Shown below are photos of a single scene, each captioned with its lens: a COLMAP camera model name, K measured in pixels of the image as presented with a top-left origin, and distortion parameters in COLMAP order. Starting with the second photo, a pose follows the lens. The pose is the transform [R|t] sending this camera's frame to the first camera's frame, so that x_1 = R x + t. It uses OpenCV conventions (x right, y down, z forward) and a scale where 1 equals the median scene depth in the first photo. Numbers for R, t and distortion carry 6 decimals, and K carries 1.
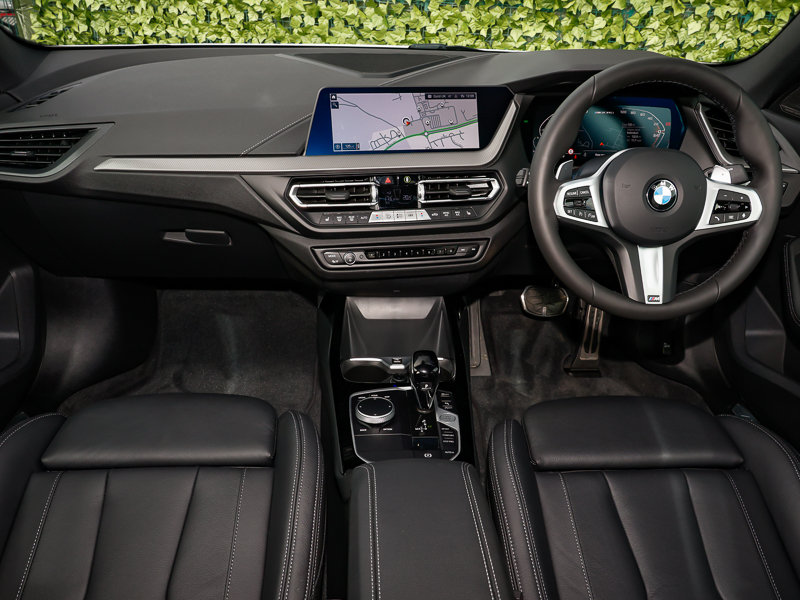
lens RADIAL K [[626.9, 0, 396.8], [0, 626.9, 297.7], [0, 0, 1]] dist [0.011677, 0.011408]
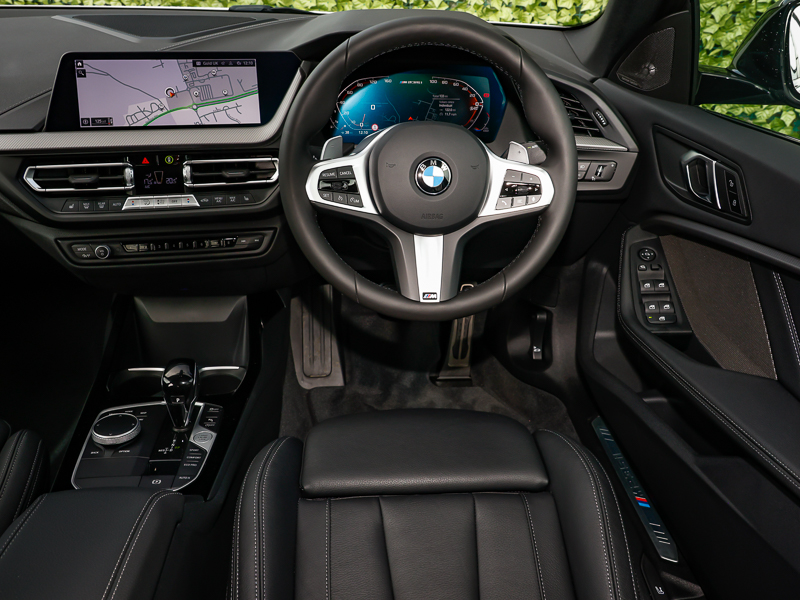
lens RADIAL K [[701.3, 0, 404.2], [0, 701.3, 293.7], [0, 0, 1]] dist [0.010985, 0.009101]
pose [[0.999933, -0.007065, 0.009195, 0.330727], [0.007115, 0.999961, -0.005319, 0.002755], [-0.009157, 0.005385, 0.999944, 0.034225]]
